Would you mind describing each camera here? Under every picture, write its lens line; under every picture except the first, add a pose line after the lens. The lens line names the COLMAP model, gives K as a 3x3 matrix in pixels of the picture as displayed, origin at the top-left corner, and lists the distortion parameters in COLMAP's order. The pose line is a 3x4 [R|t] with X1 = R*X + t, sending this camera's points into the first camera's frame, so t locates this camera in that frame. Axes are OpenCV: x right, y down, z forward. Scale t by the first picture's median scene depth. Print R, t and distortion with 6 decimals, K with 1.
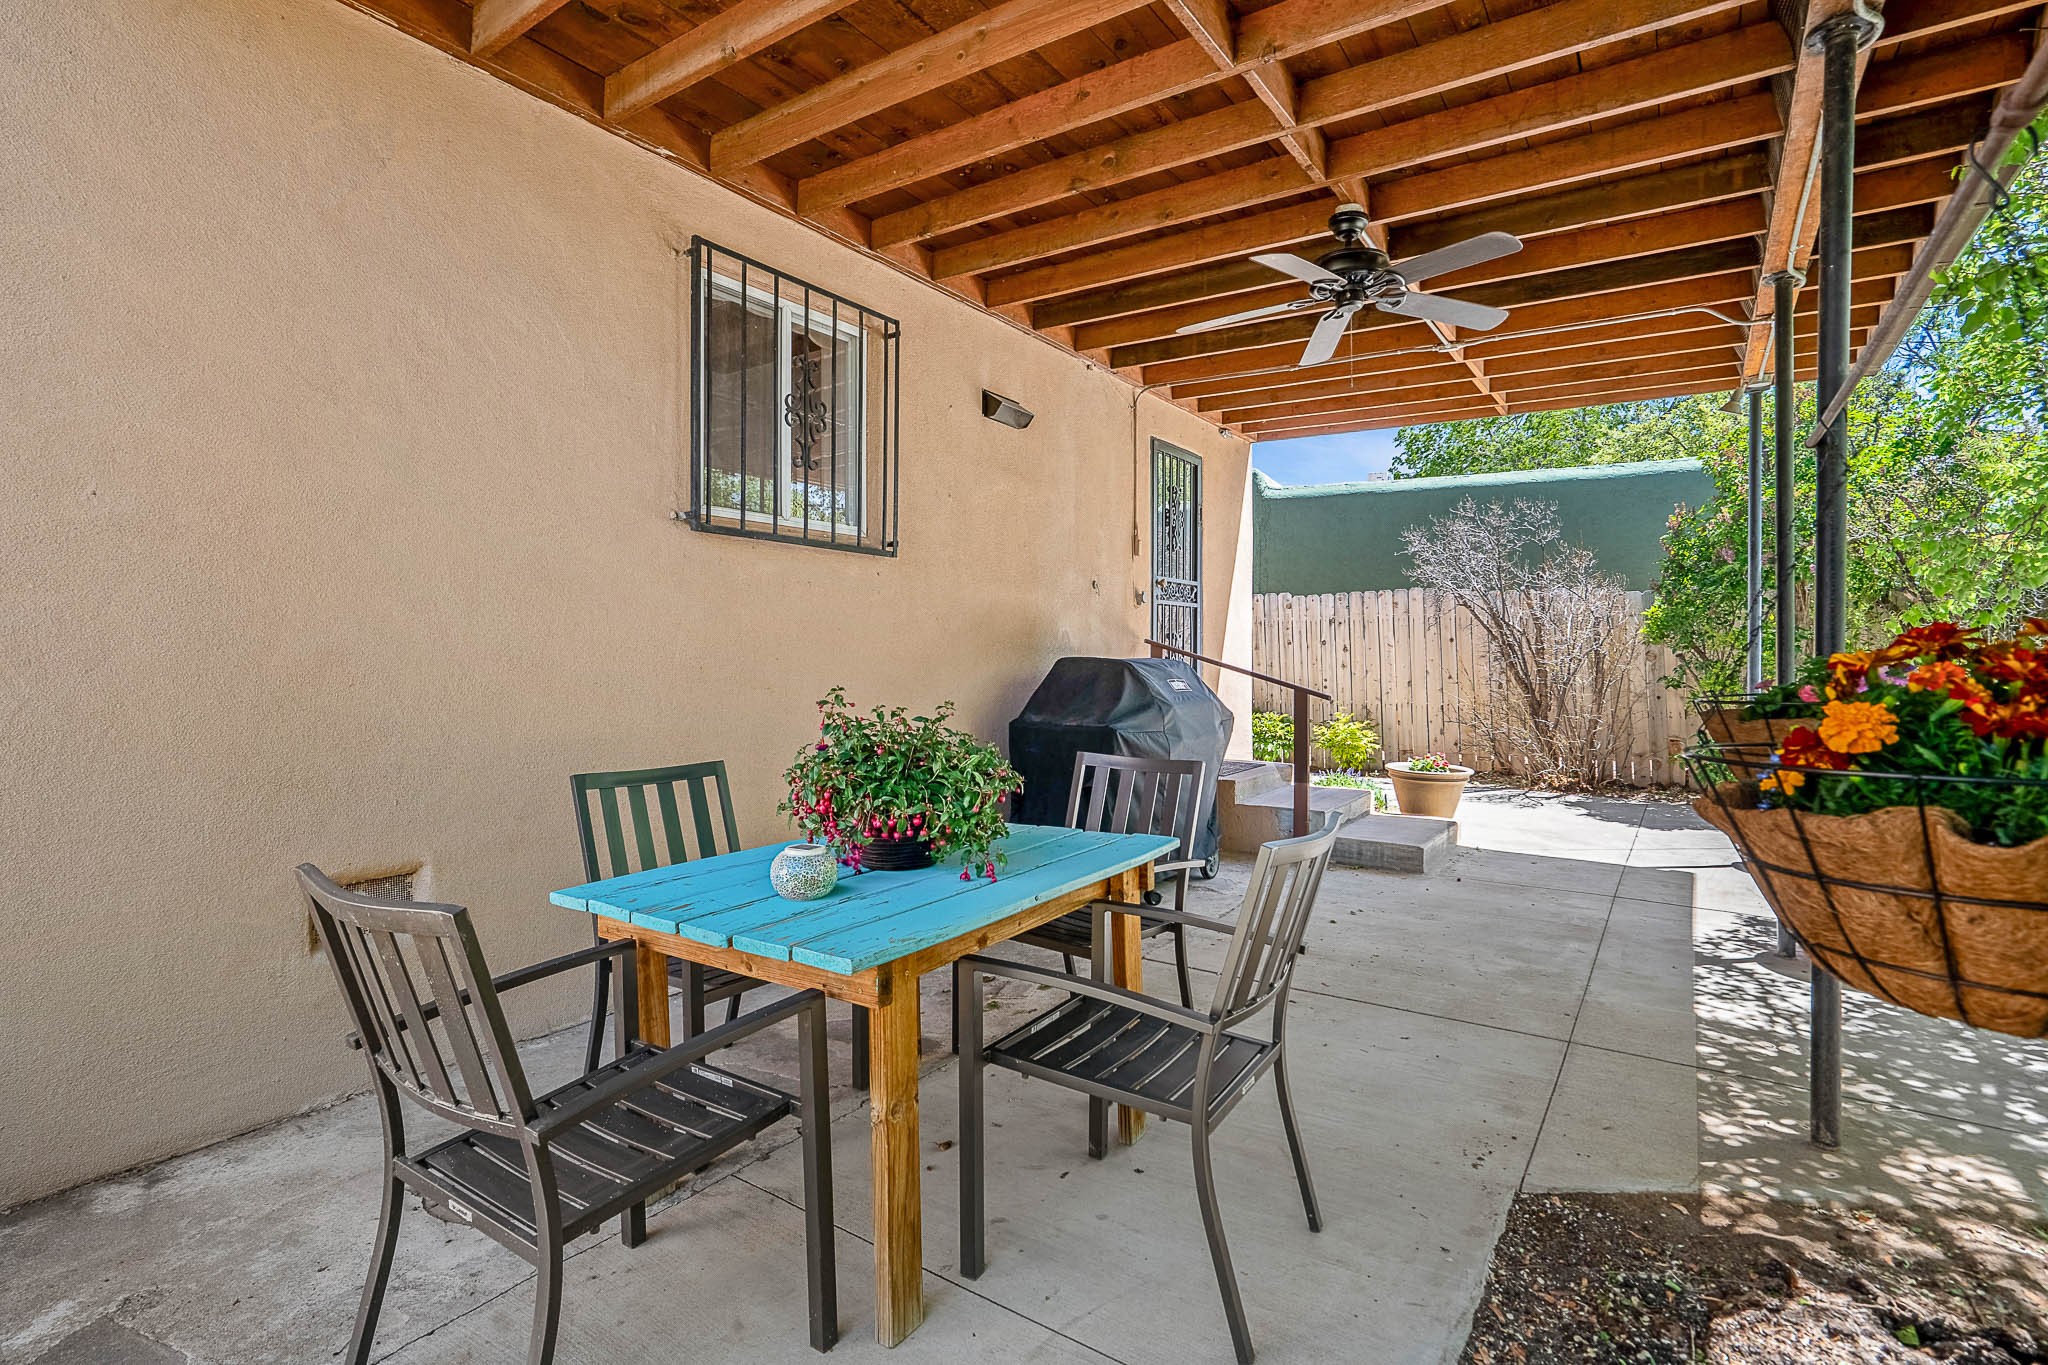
lens RADIAL K [[987.1, 0, 1032.4], [0, 987.1, 672.1], [0, 0, 1]] dist [-0.042865, 0.023285]
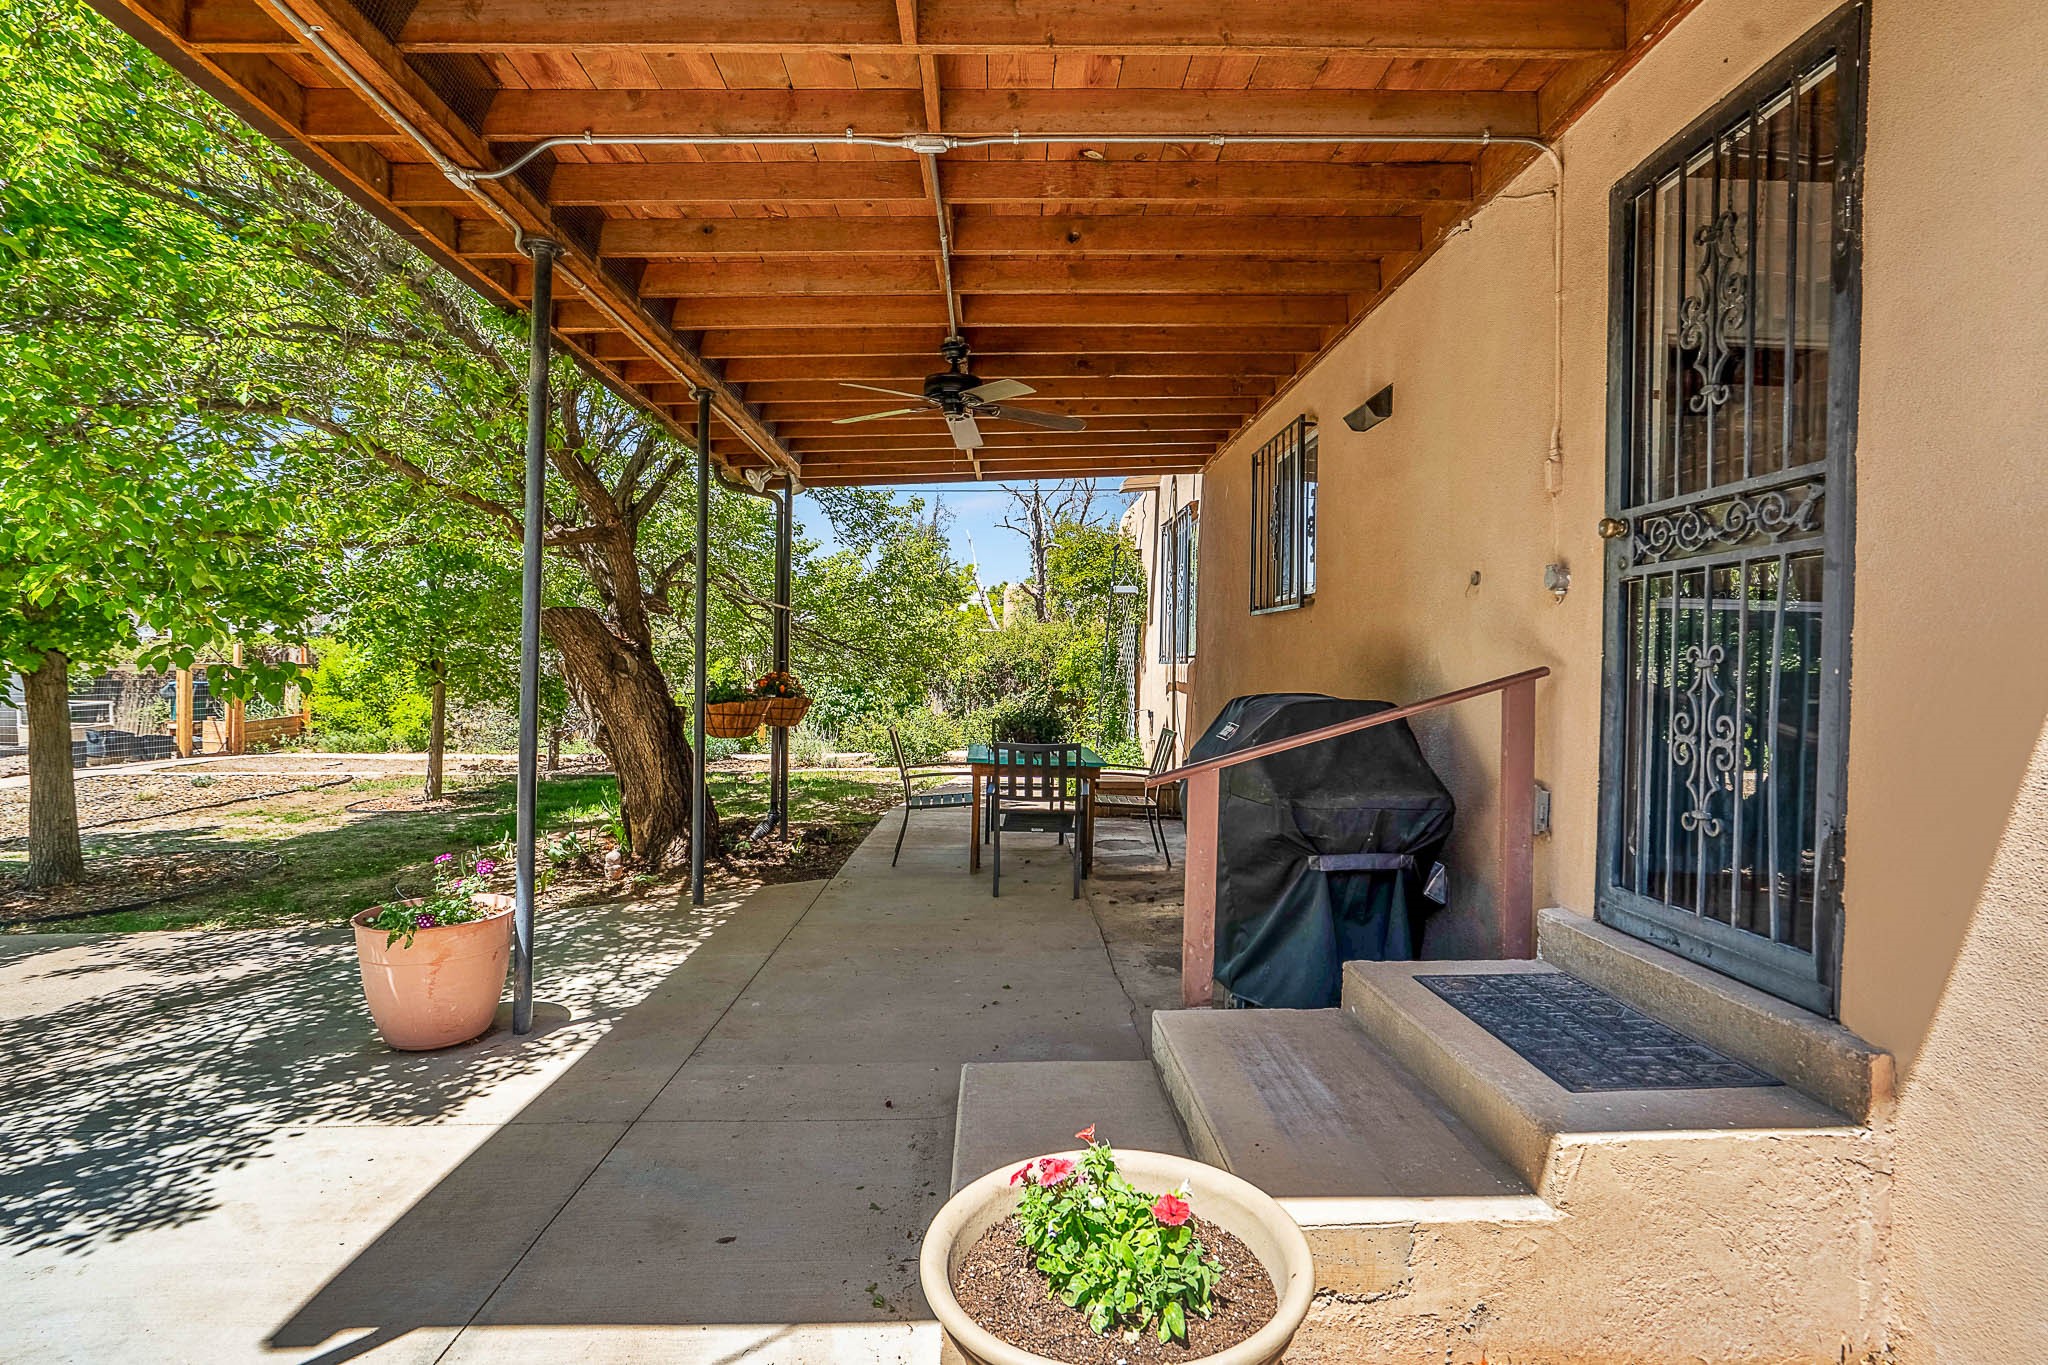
lens RADIAL K [[939.6, 0, 1022.0], [0, 939.6, 689.0], [0, 0, 1]] dist [-0.046902, 0.025700]
pose [[-0.810776, 0.007140, -0.585313, 1.057618], [-0.017142, 0.999207, 0.035934, -0.056548], [0.585105, 0.039167, -0.810011, 2.275190]]
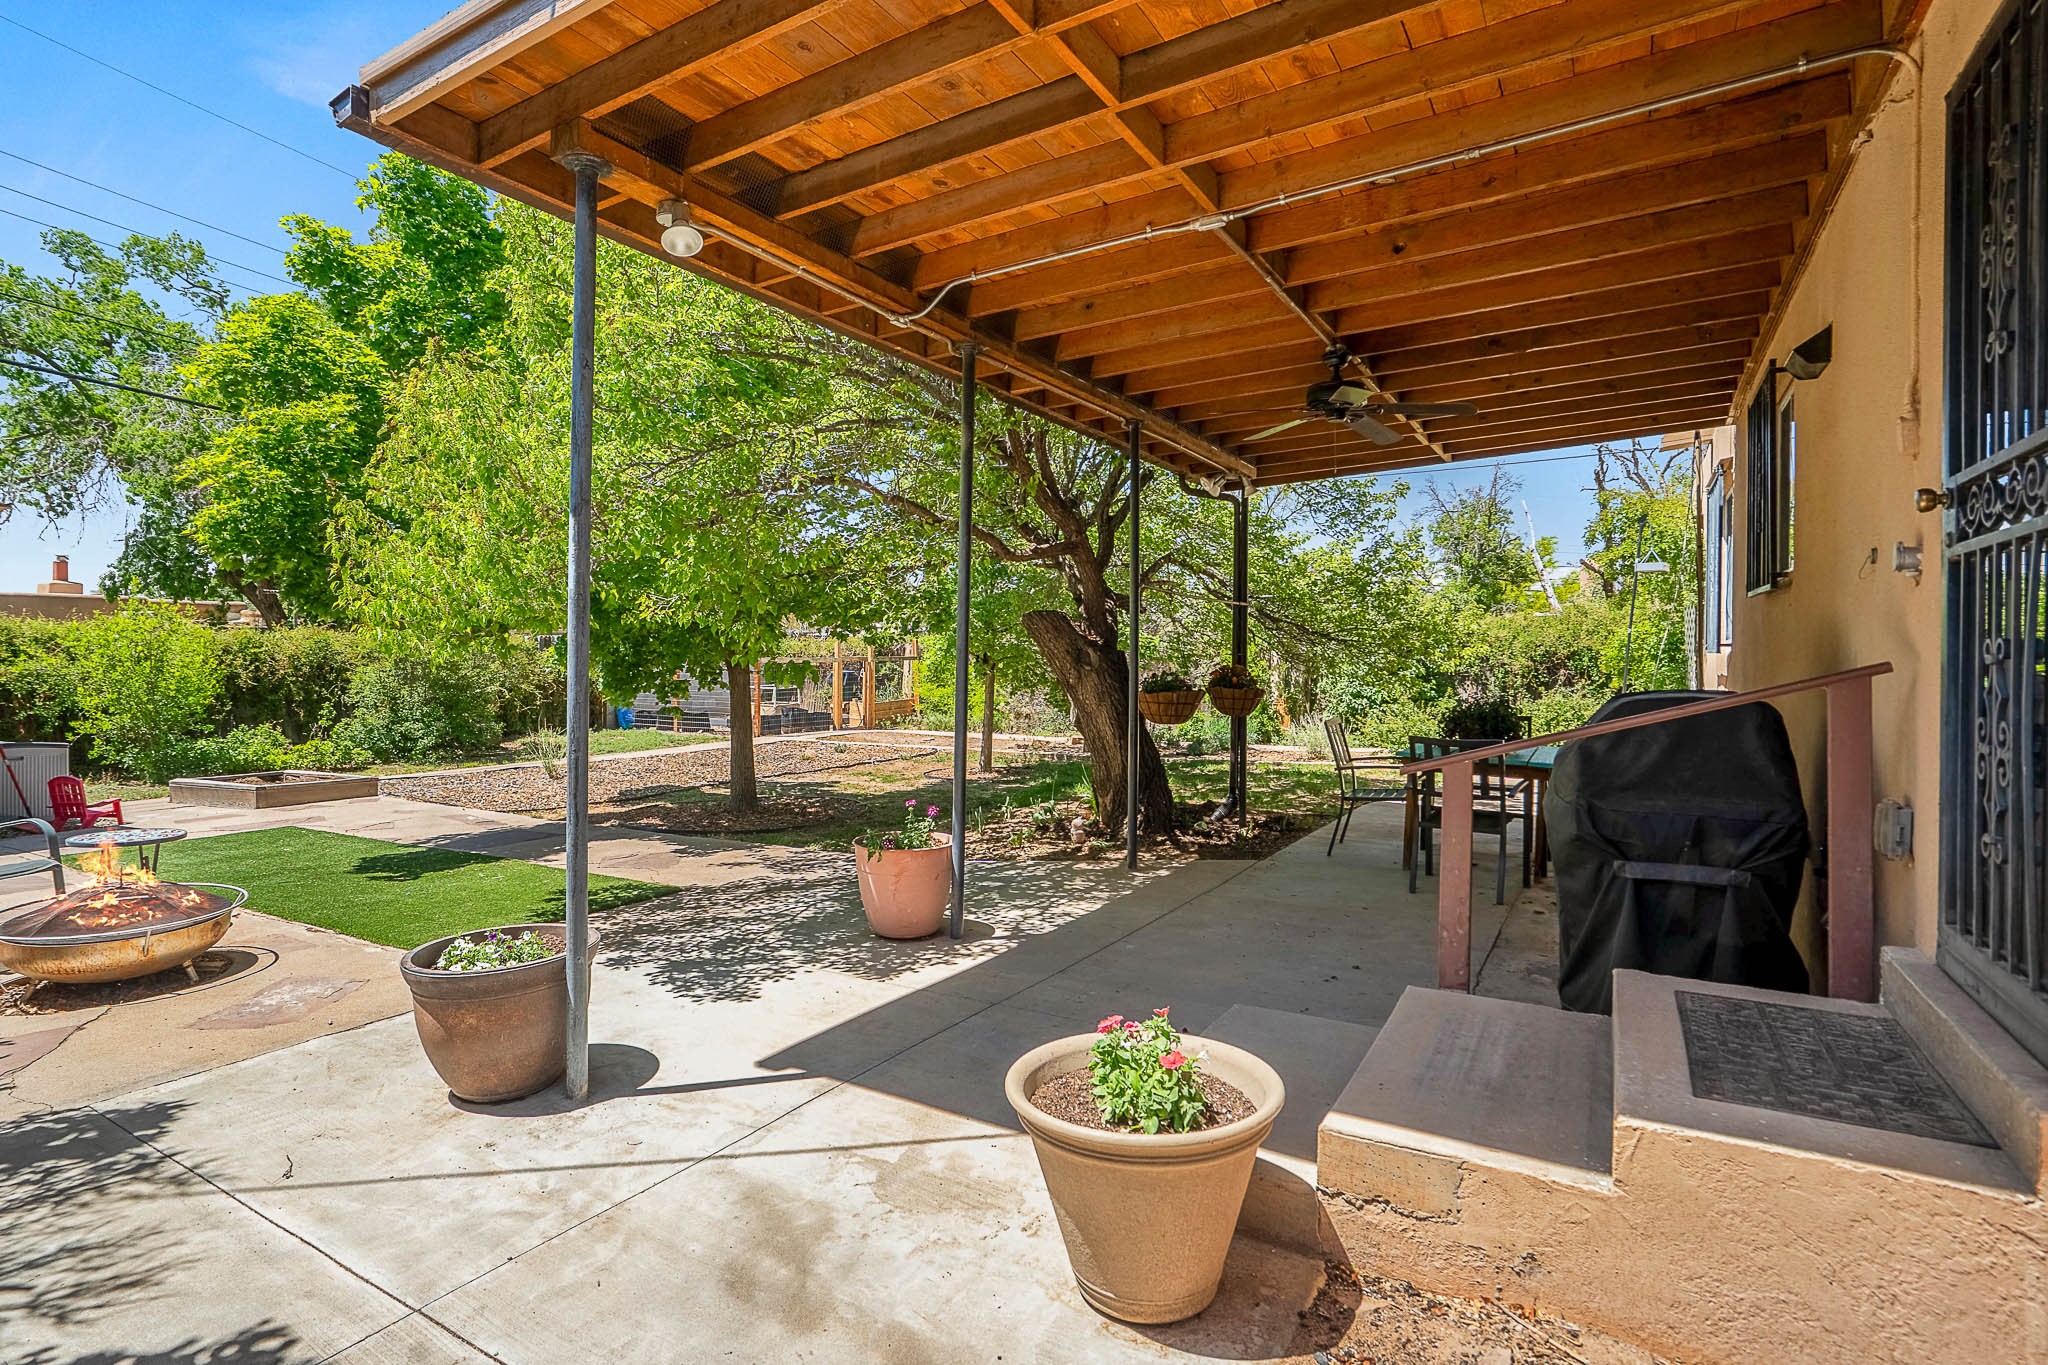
lens RADIAL K [[987.1, 0, 1032.4], [0, 987.1, 672.1], [0, 0, 1]] dist [-0.042865, 0.023285]
pose [[-0.997859, 0.000069, -0.065398, 0.900384], [-0.002148, 0.999425, 0.033832, -0.069831], [0.065363, 0.033900, -0.997286, 2.560114]]
